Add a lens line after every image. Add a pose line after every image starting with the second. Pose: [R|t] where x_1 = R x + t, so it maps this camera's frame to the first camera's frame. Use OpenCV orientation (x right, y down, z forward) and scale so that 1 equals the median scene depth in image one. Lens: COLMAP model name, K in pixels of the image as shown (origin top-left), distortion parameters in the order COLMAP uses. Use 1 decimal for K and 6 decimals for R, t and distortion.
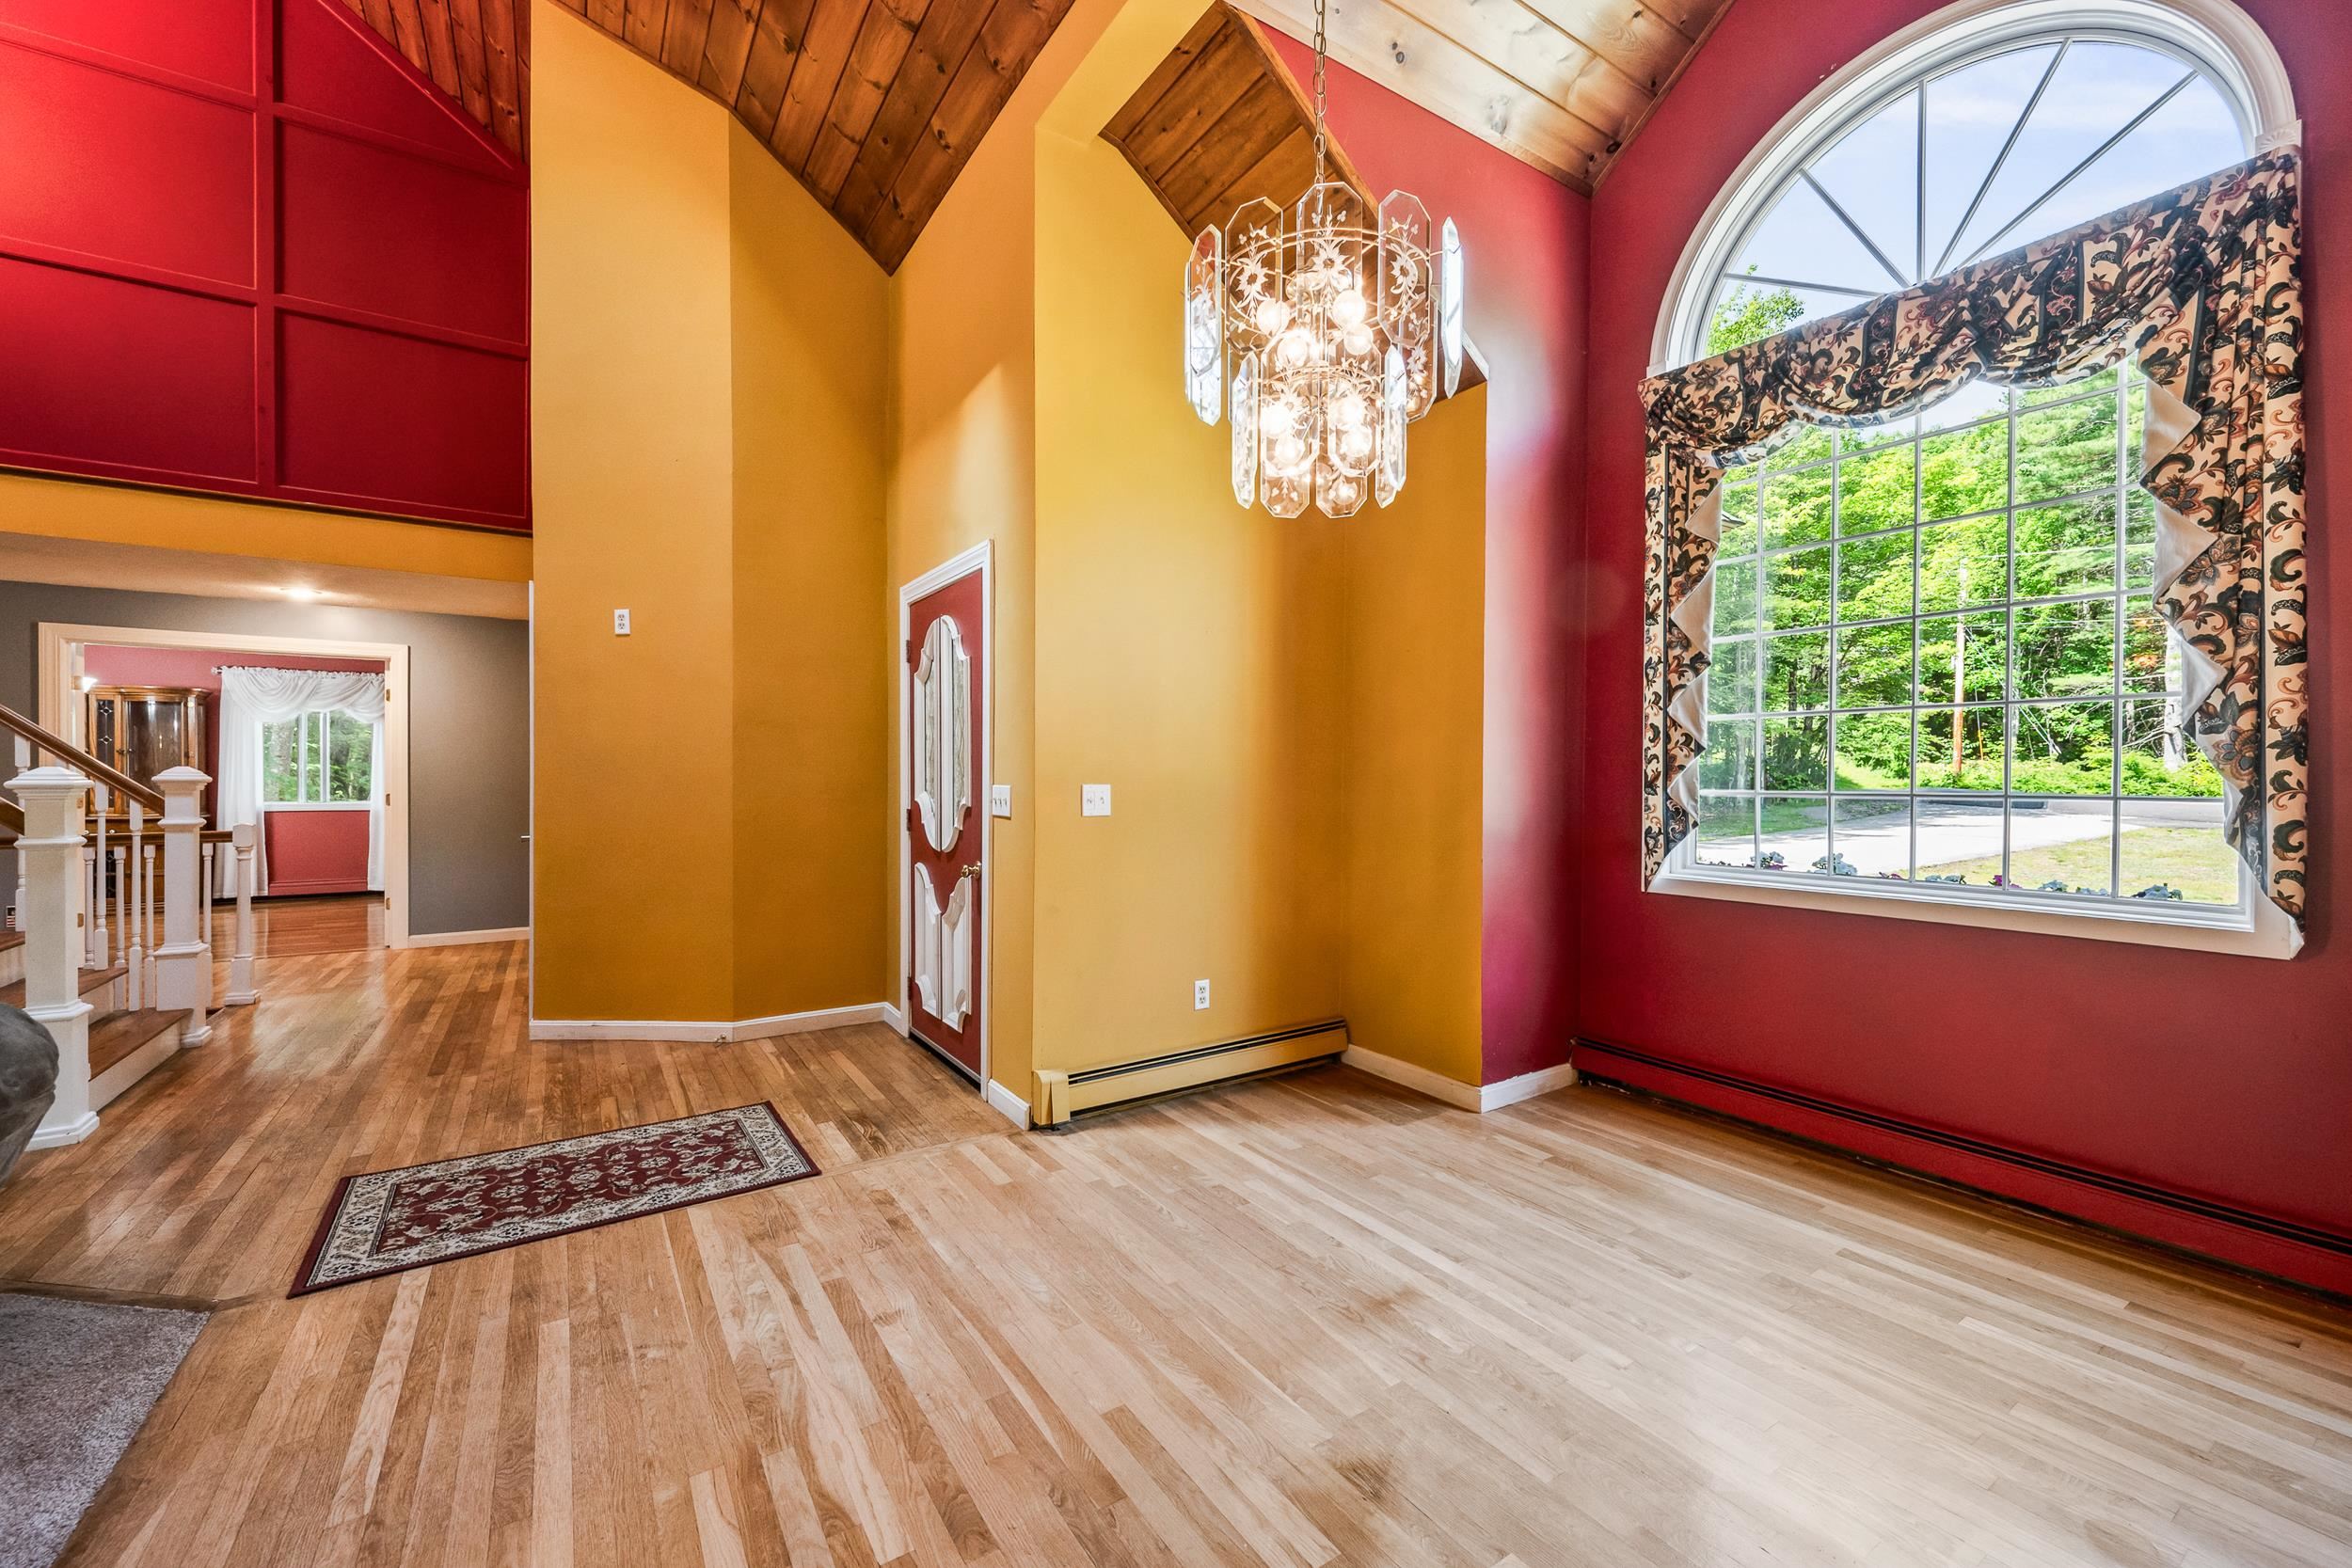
lens RADIAL K [[954.7, 0, 1196.3], [0, 954.7, 777.2], [0, 0, 1]] dist [0.002265, -0.001790]
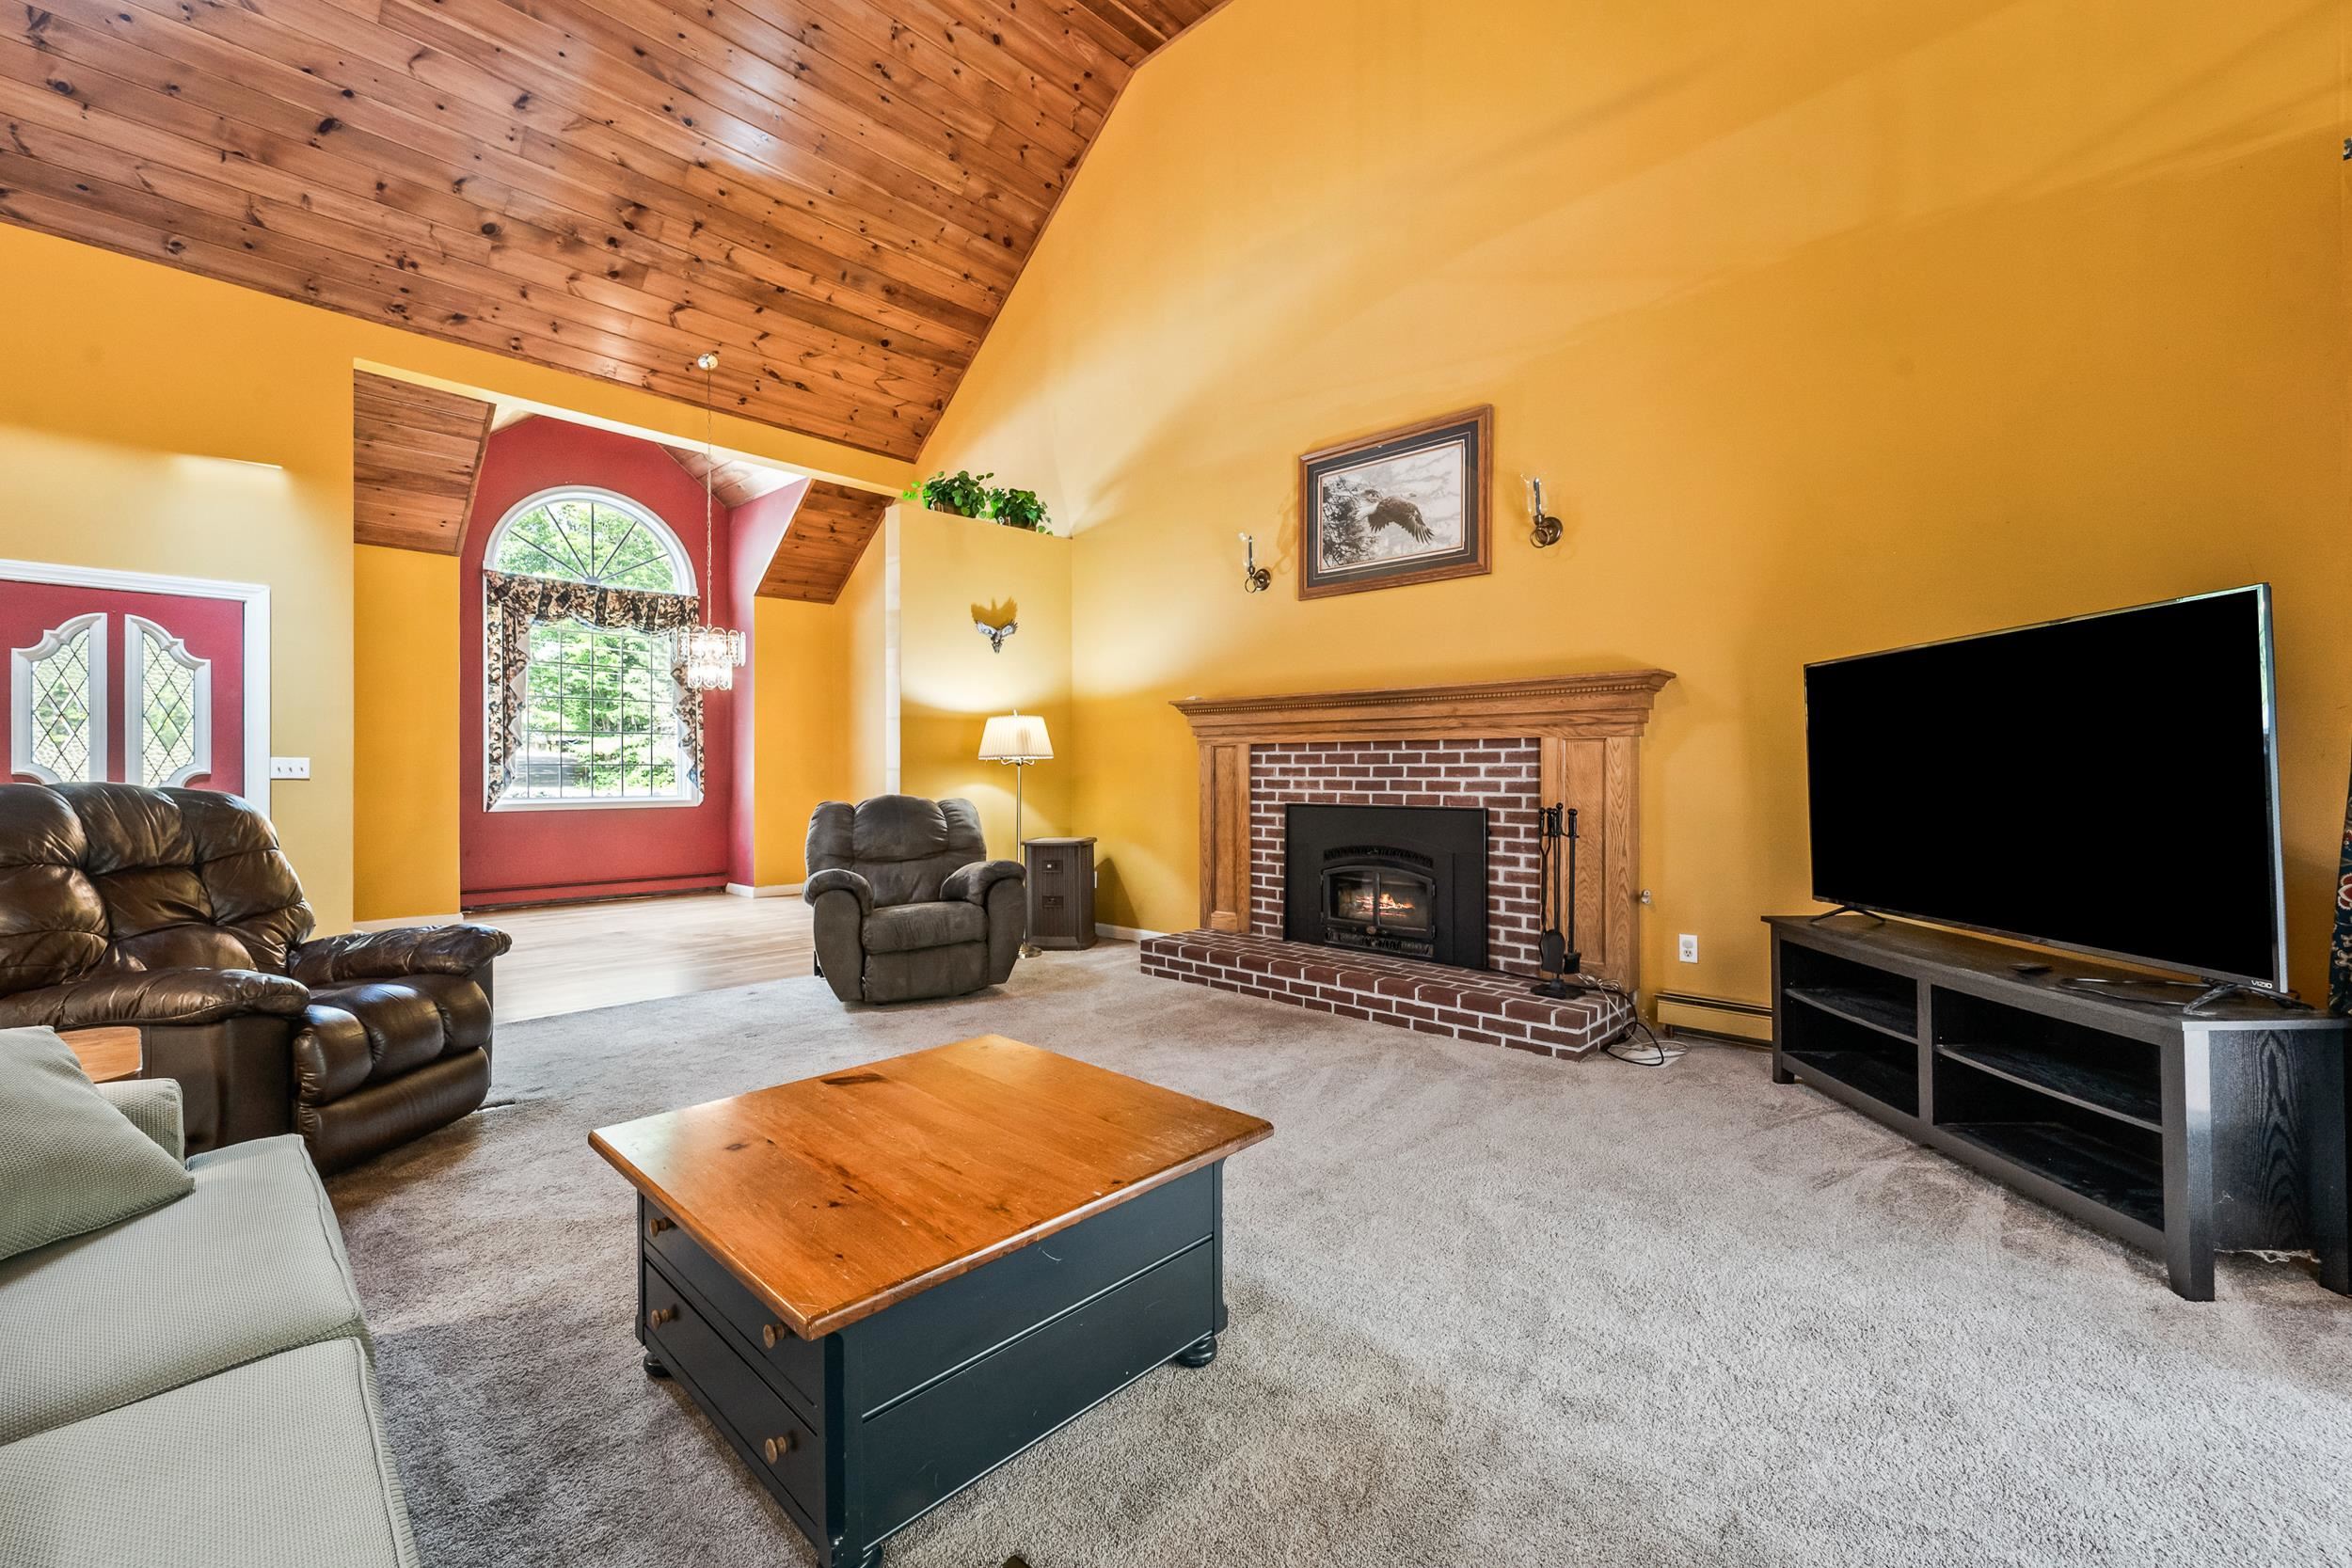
lens RADIAL K [[954.7, 0, 1177.7], [0, 954.7, 774.2], [0, 0, 1]] dist [0.002265, -0.001790]
pose [[-0.235867, -0.010986, 0.971723, -2.370664], [-0.002055, 0.999939, 0.010807, 0.015695], [-0.971783, 0.000552, -0.235875, 0.016433]]
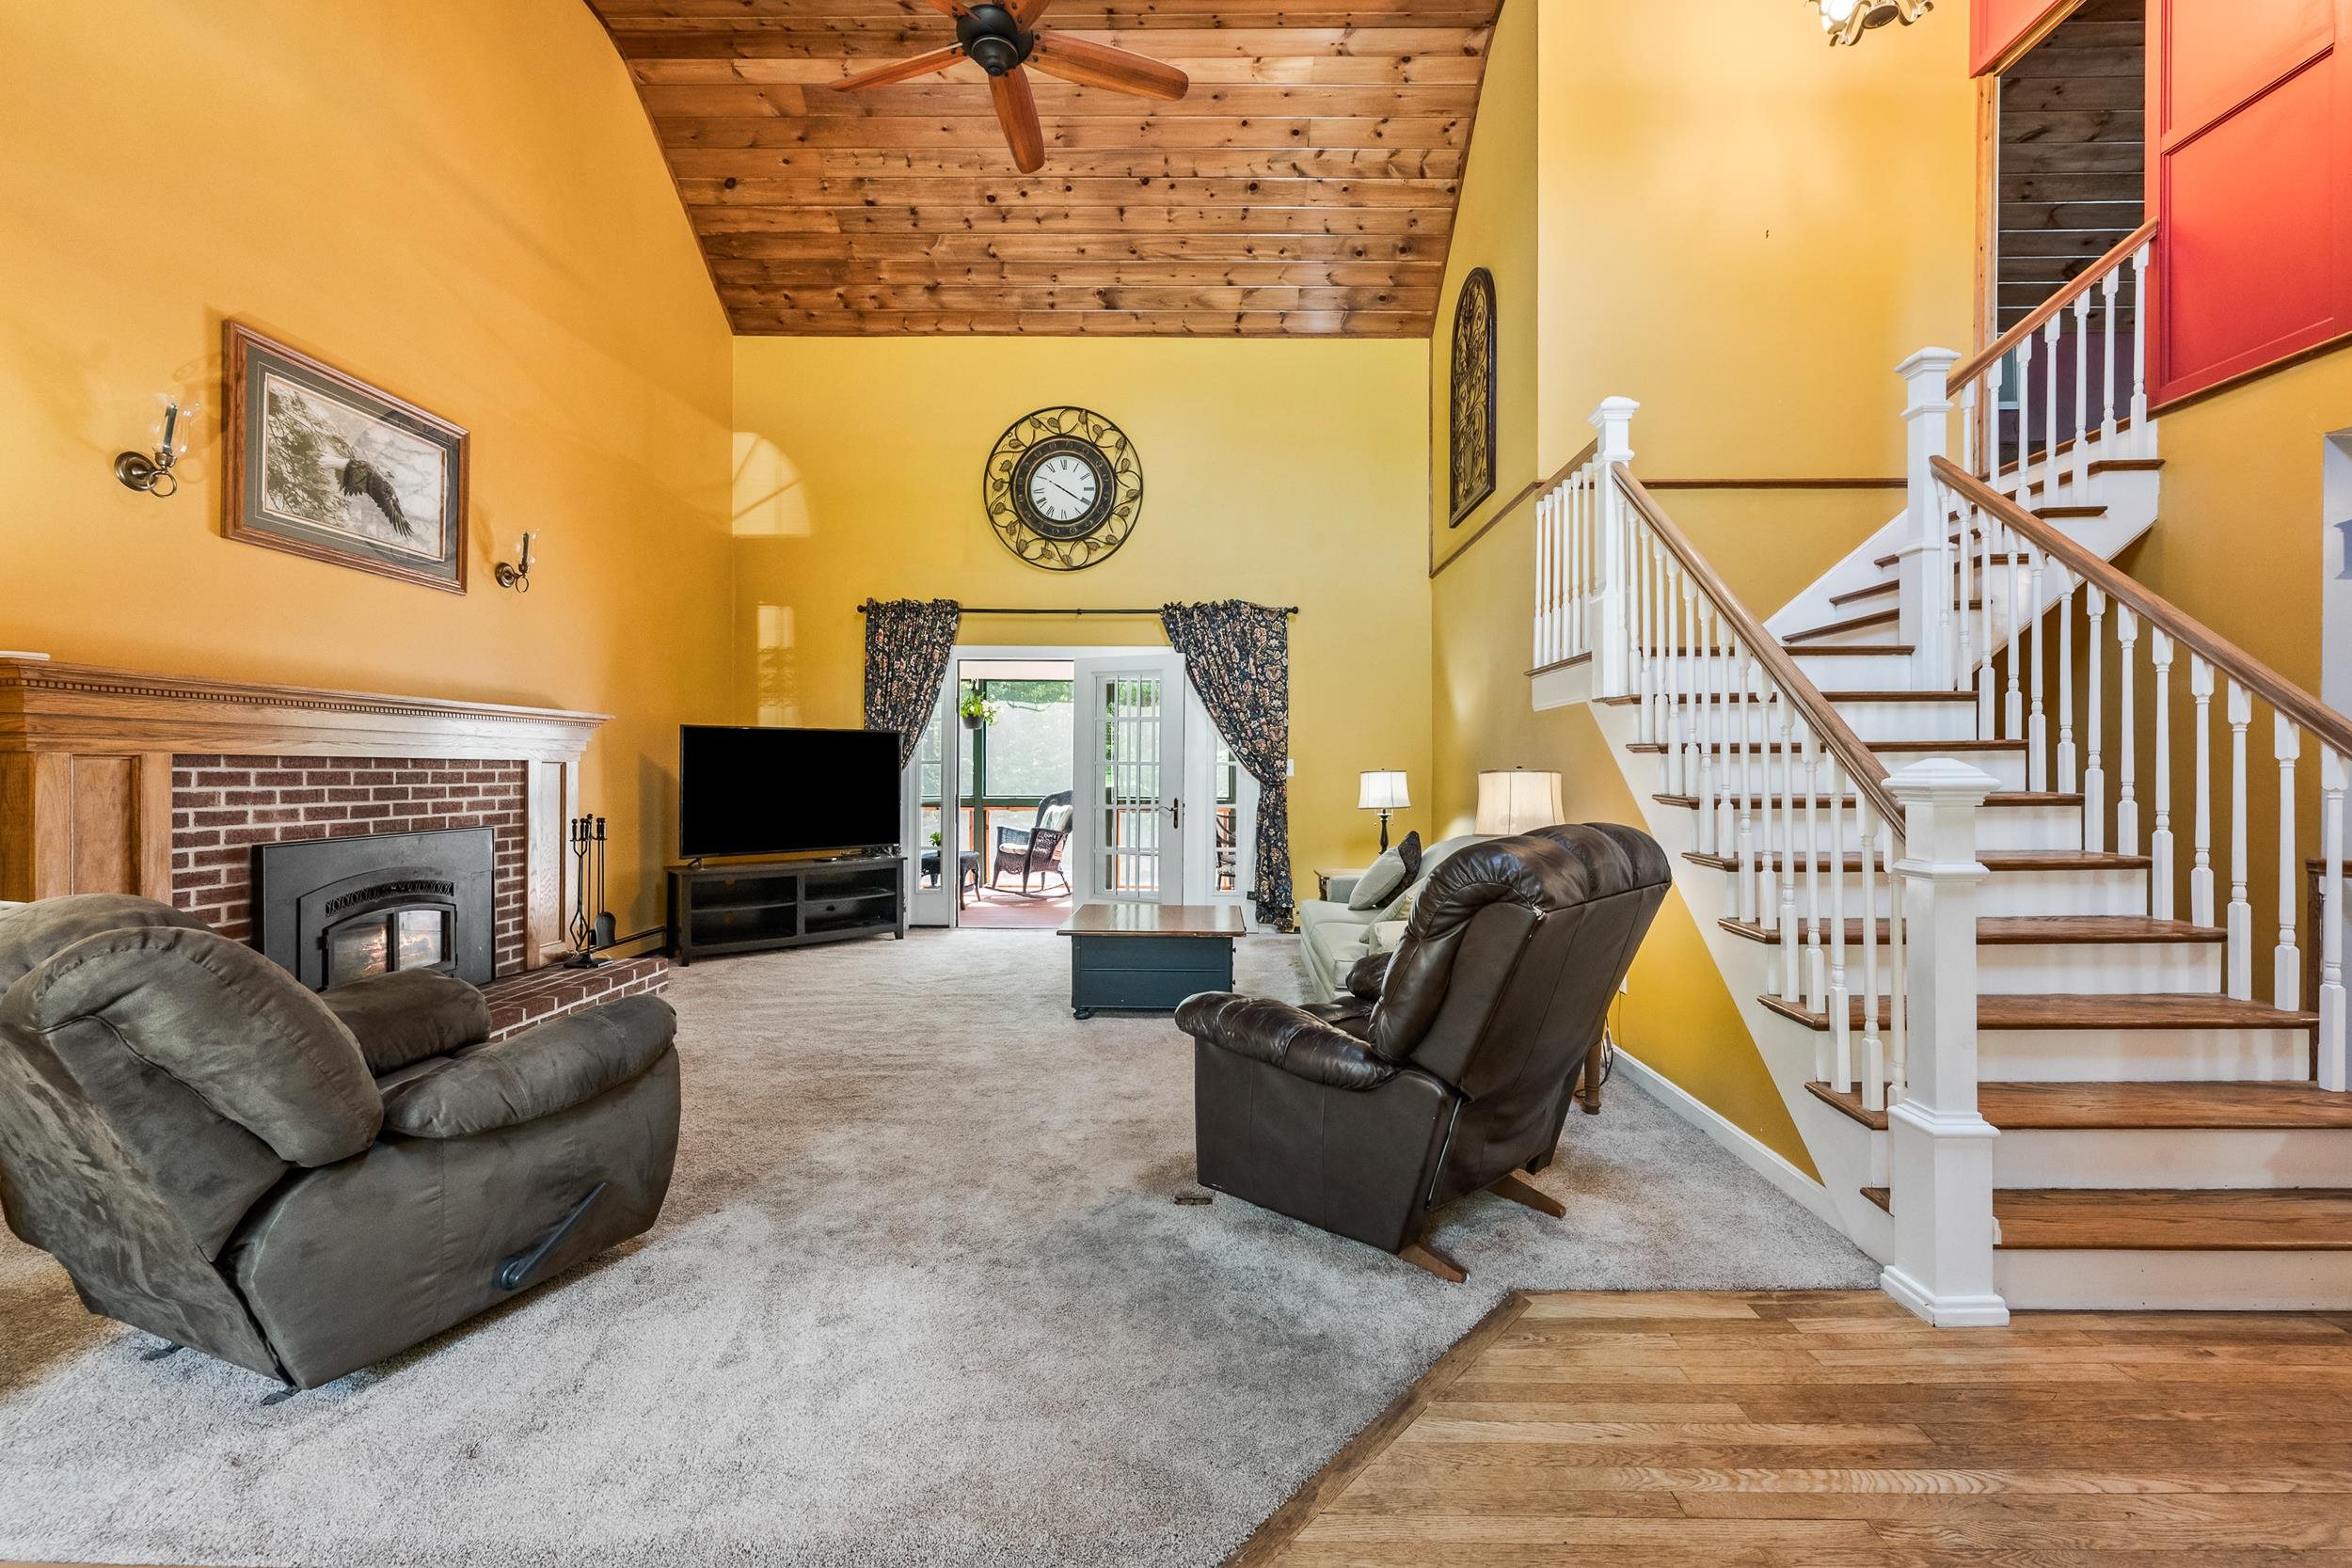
lens RADIAL K [[954.7, 0, 1174.1], [0, 954.7, 781.8], [0, 0, 1]] dist [0.002265, -0.001790]
pose [[-0.559217, 0.002258, -0.829018, -0.345126], [-0.004162, 0.999976, 0.005531, -0.001431], [0.829011, 0.006543, -0.559194, 1.005368]]
